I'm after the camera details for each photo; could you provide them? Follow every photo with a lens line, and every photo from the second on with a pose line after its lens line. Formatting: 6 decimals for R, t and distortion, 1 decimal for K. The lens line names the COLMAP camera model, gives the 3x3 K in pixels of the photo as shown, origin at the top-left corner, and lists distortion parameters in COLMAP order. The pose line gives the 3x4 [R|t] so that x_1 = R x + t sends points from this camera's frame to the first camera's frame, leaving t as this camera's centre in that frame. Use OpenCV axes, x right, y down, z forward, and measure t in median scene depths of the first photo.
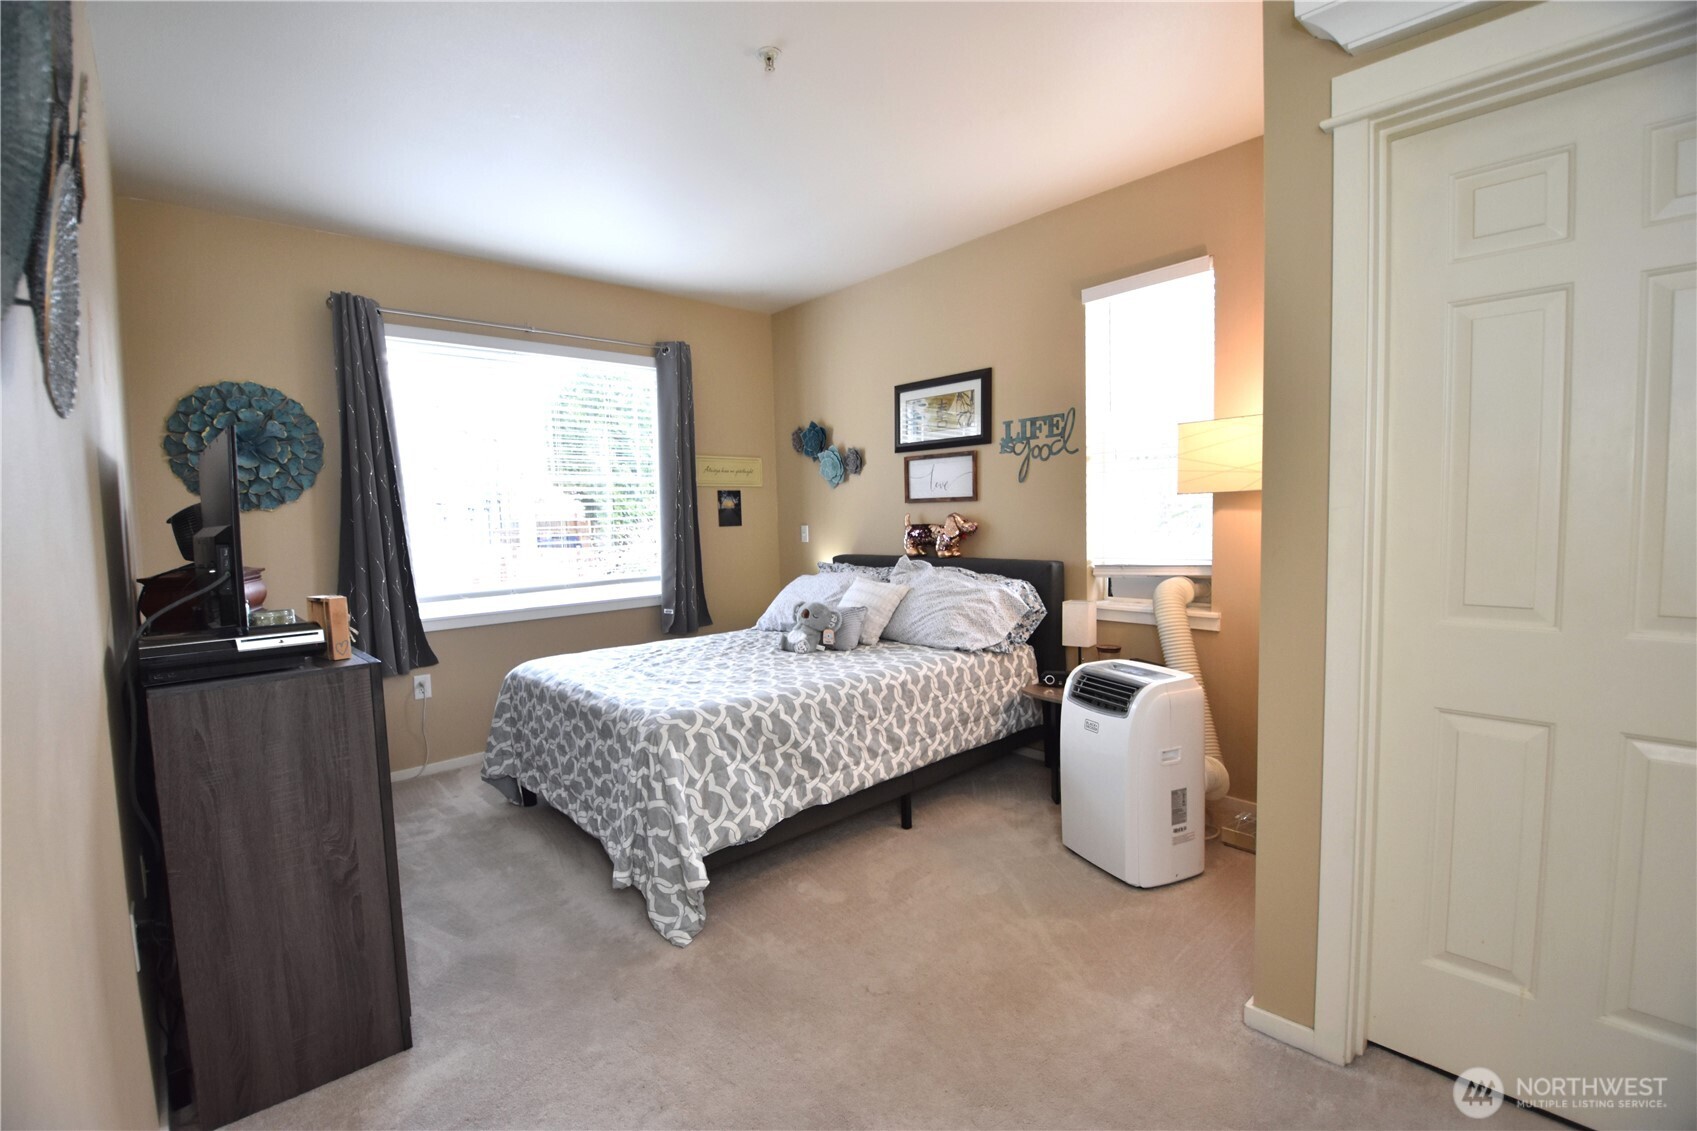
lens RADIAL K [[744.0, 0, 852.4], [0, 744.0, 556.6], [0, 0, 1]] dist [-0.015052, -0.001373]
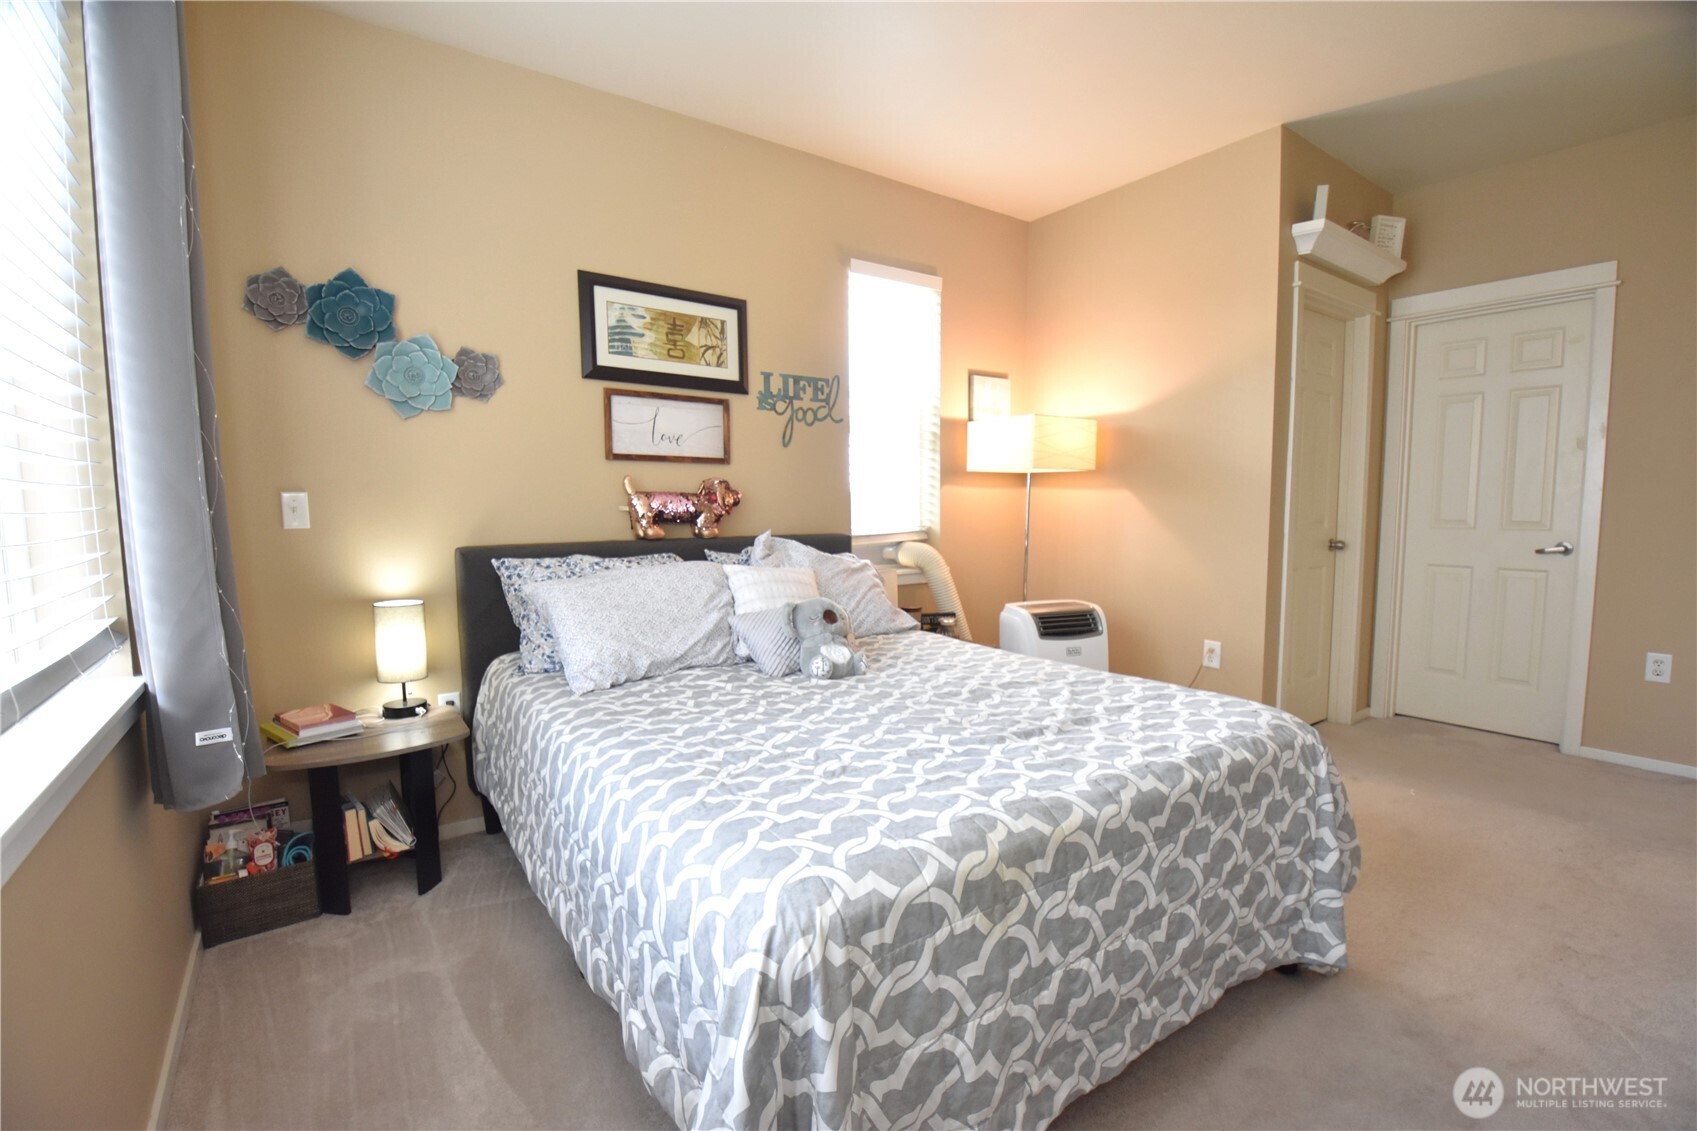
lens RADIAL K [[744.0, 0, 857.8], [0, 744.0, 571.8], [0, 0, 1]] dist [-0.015052, -0.001373]
pose [[0.109950, -0.061091, 0.992058, -0.616506], [0.059291, 0.996735, 0.054807, 0.003032], [-0.992167, 0.052794, 0.113213, 0.799236]]
